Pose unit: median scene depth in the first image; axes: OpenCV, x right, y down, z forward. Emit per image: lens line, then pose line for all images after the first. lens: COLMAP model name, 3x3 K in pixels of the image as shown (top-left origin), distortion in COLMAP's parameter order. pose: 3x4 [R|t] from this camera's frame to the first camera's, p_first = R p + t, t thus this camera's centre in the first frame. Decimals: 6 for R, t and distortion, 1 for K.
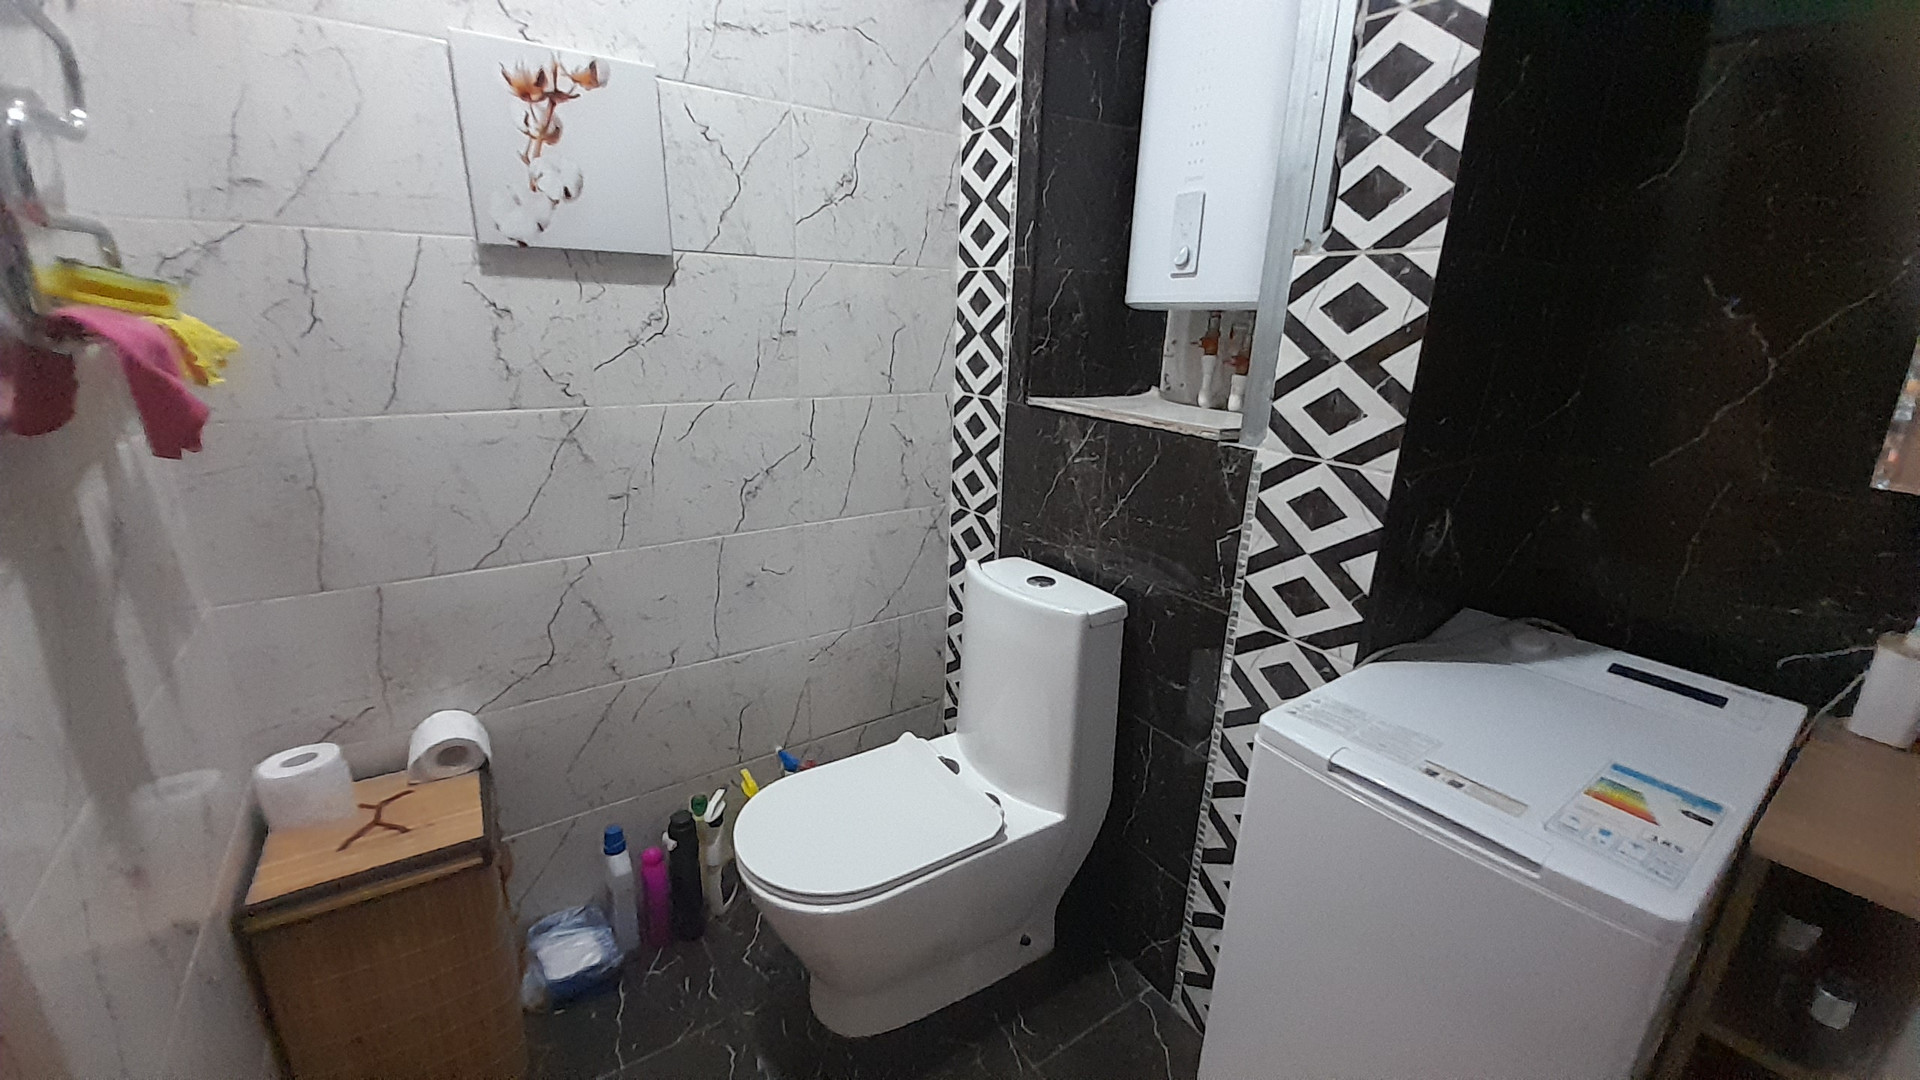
lens RADIAL K [[763.5, 0, 955.7], [0, 763.5, 550.4], [0, 0, 1]] dist [0.012651, -0.013361]
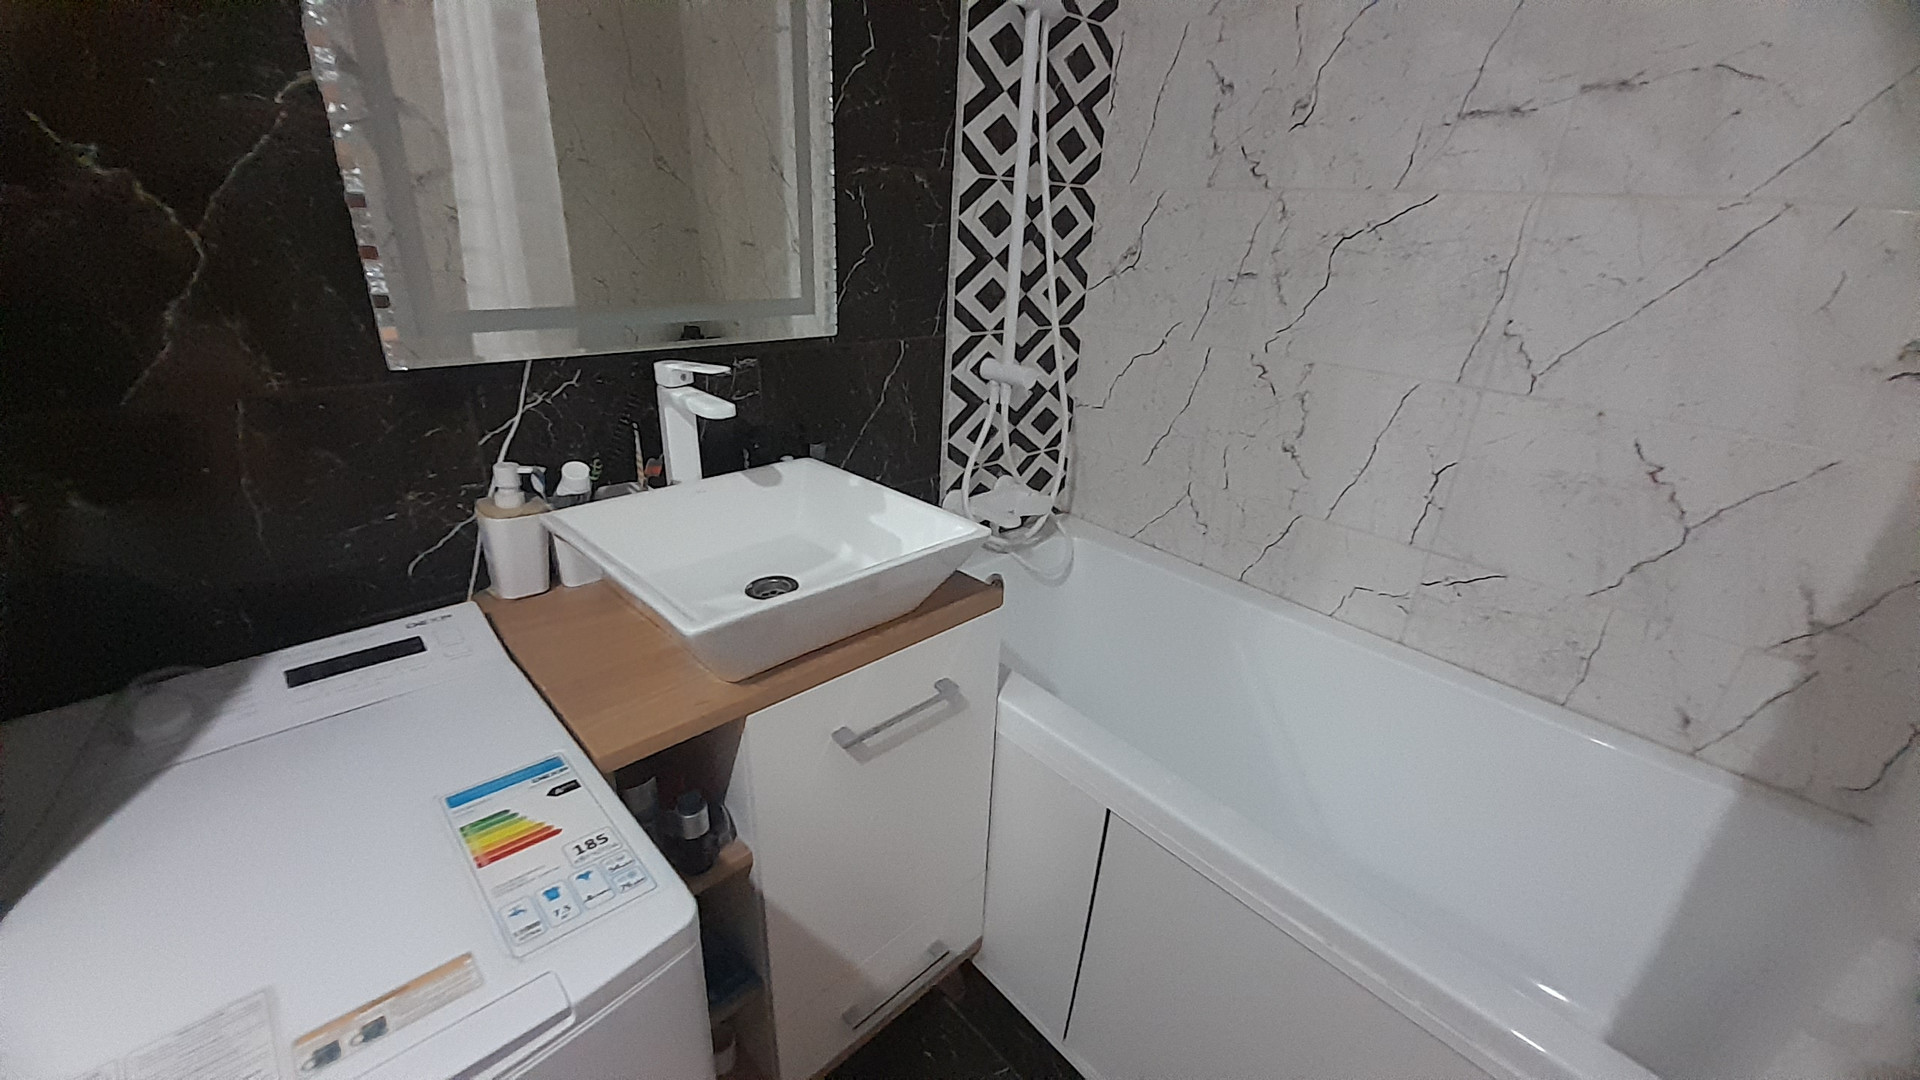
lens RADIAL K [[763.5, 0, 952.0], [0, 763.5, 550.1], [0, 0, 1]] dist [0.012651, -0.013361]
pose [[-0.125811, -0.431157, 0.893462, 0.186944], [0.250198, 0.857715, 0.449138, -0.135417], [-0.959986, 0.280049, -0.000036, 0.381049]]
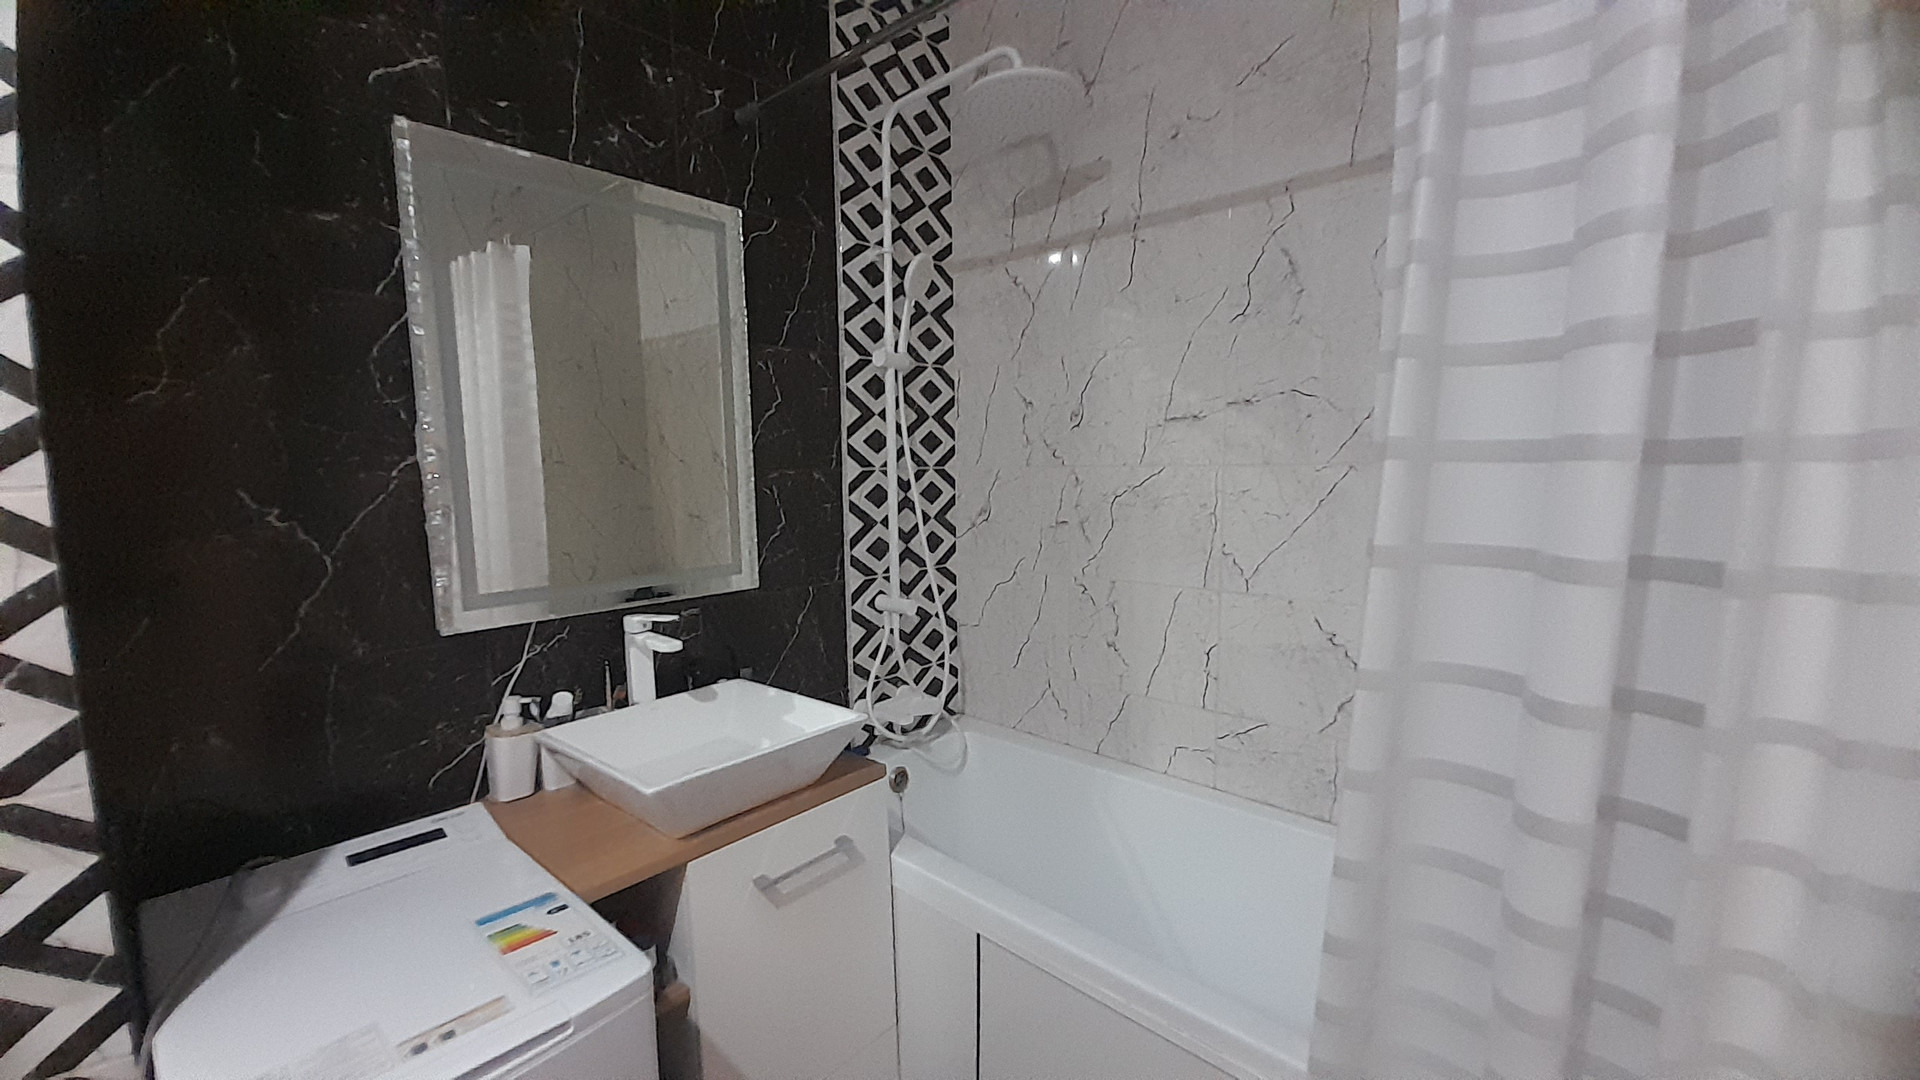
lens RADIAL K [[763.5, 0, 949.9], [0, 763.5, 547.0], [0, 0, 1]] dist [0.012651, -0.013361]
pose [[-0.207326, -0.133140, 0.969170, -0.256577], [0.302478, 0.933425, 0.192936, -0.207396], [-0.930335, 0.333153, -0.153251, 0.297064]]
